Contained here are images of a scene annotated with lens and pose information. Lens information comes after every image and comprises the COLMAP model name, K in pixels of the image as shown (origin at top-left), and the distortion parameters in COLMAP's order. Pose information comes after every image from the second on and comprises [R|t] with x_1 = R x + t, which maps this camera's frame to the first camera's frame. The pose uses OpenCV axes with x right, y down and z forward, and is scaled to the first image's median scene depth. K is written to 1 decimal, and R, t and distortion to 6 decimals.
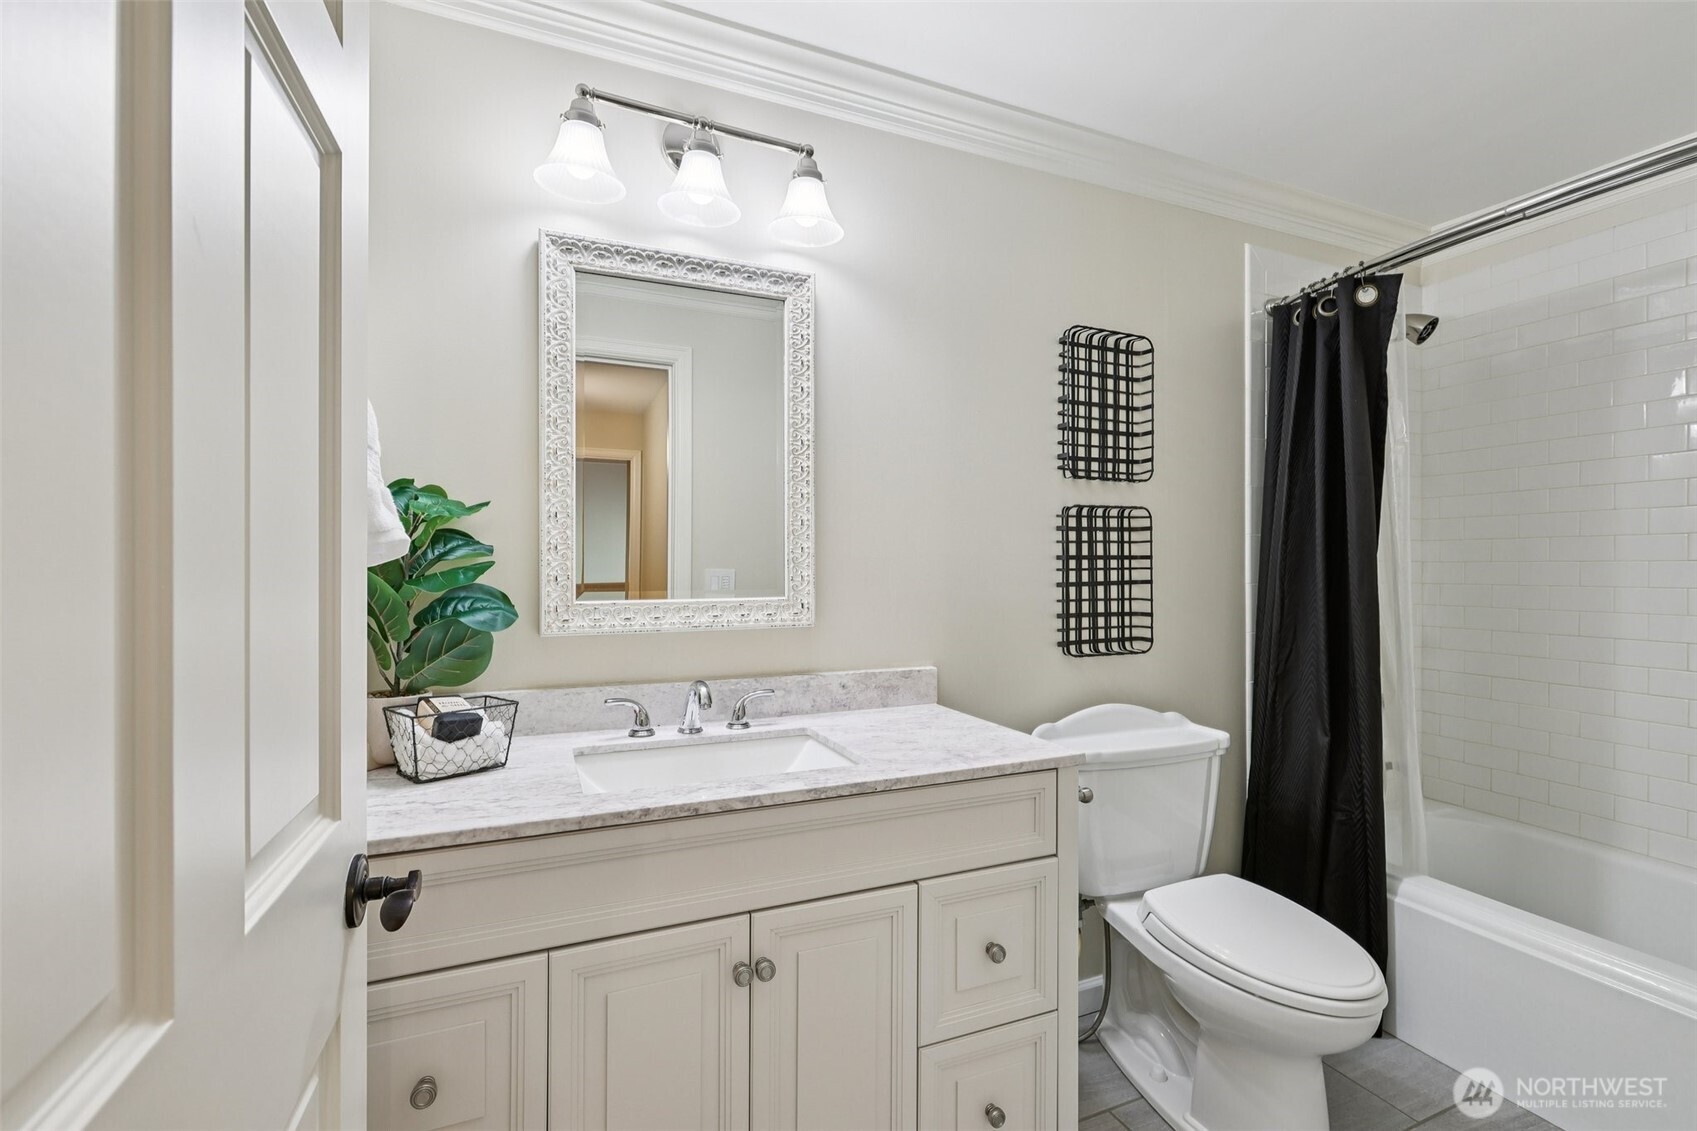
lens RADIAL K [[747.5, 0, 851.7], [0, 747.5, 568.3], [0, 0, 1]] dist [0.000383, 0.000867]
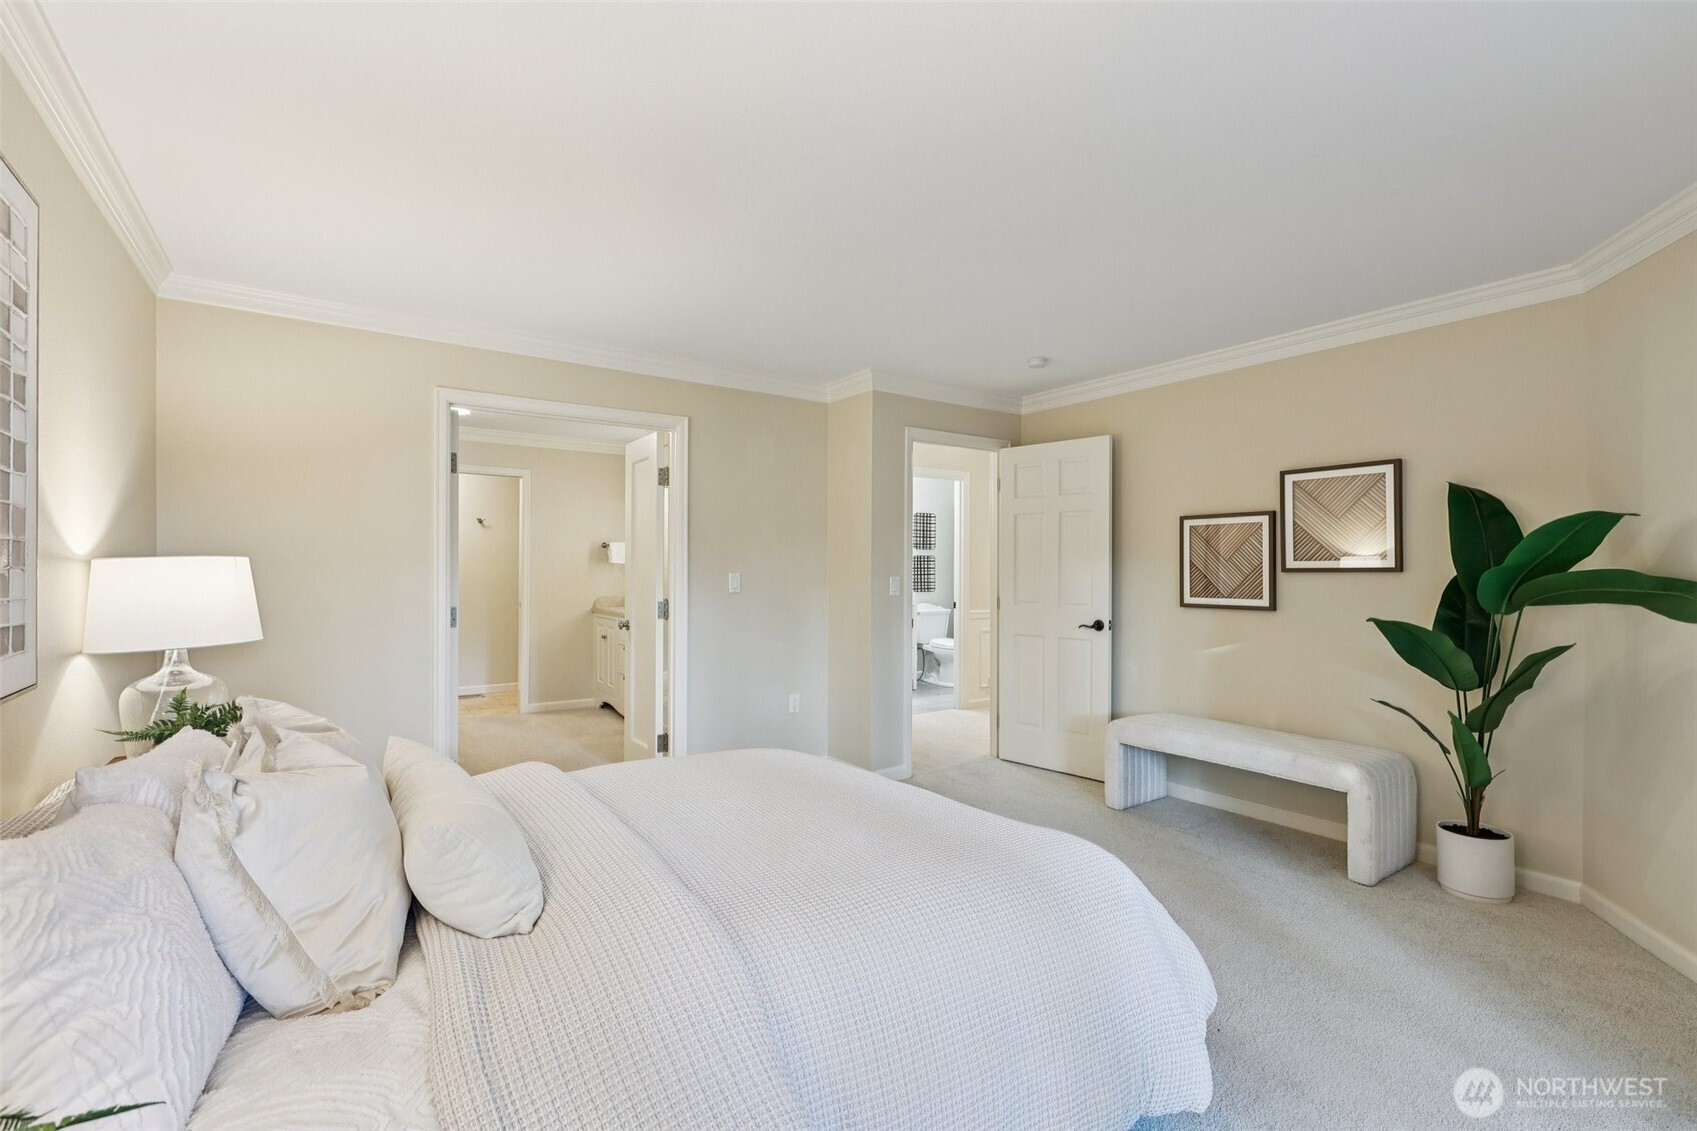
lens RADIAL K [[747.5, 0, 851.7], [0, 747.5, 568.3], [0, 0, 1]] dist [0.000383, 0.000867]
pose [[0.979391, 0.001913, 0.201965, -0.869909], [-0.001524, 0.999997, -0.002084, -0.006866], [-0.201968, 0.001733, 0.979391, -2.920444]]
